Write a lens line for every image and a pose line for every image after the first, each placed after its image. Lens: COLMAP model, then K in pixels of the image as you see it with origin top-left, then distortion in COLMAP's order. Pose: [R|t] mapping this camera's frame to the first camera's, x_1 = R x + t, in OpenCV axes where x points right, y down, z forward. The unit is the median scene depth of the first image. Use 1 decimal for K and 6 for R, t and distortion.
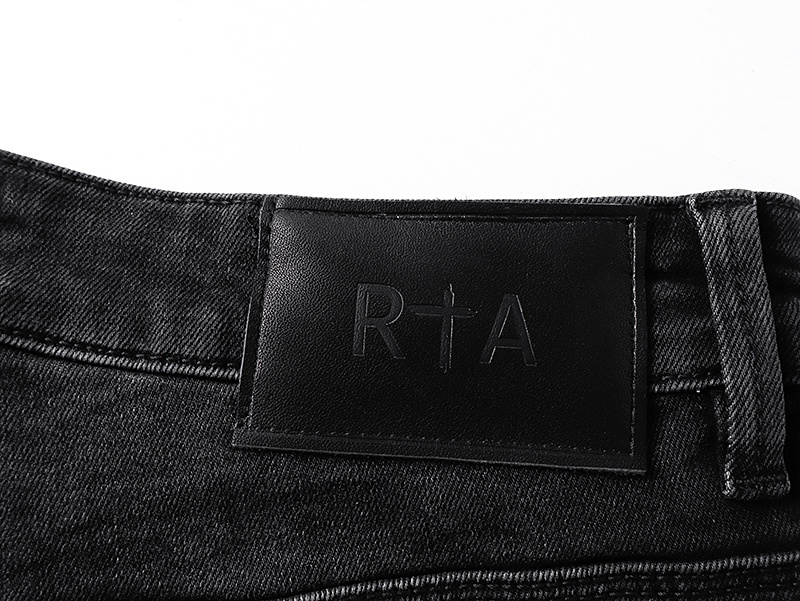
lens RADIAL K [[776.5, 0, 400.0], [0, 776.5, 300.5], [0, 0, 1]] dist [0.009060, 0.012506]
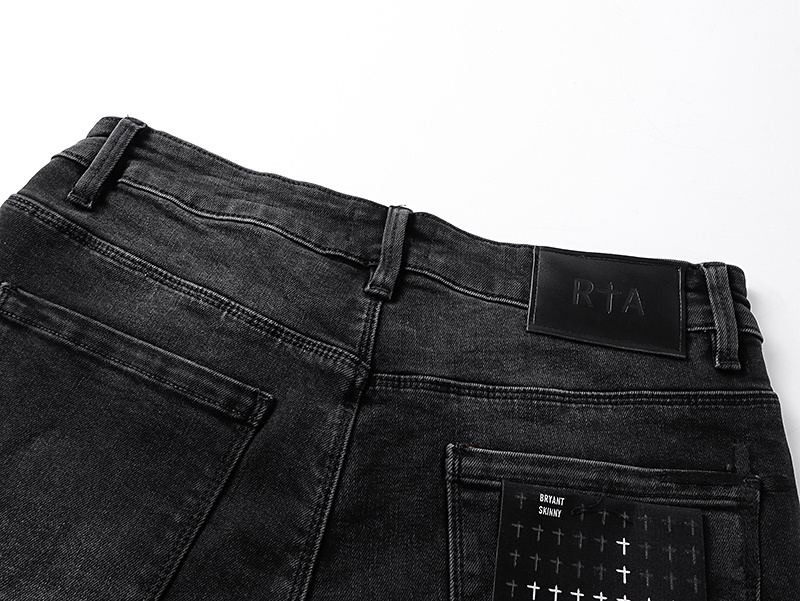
lens RADIAL K [[825.1, 0, 400.0], [0, 825.1, 300.5], [0, 0, 1]] dist [0.022134, 0.025663]
pose [[0.992554, 0.113765, 0.043521, -0.752005], [-0.097568, 0.956467, -0.275048, 0.871307], [-0.072917, 0.268753, 0.960445, -1.590413]]
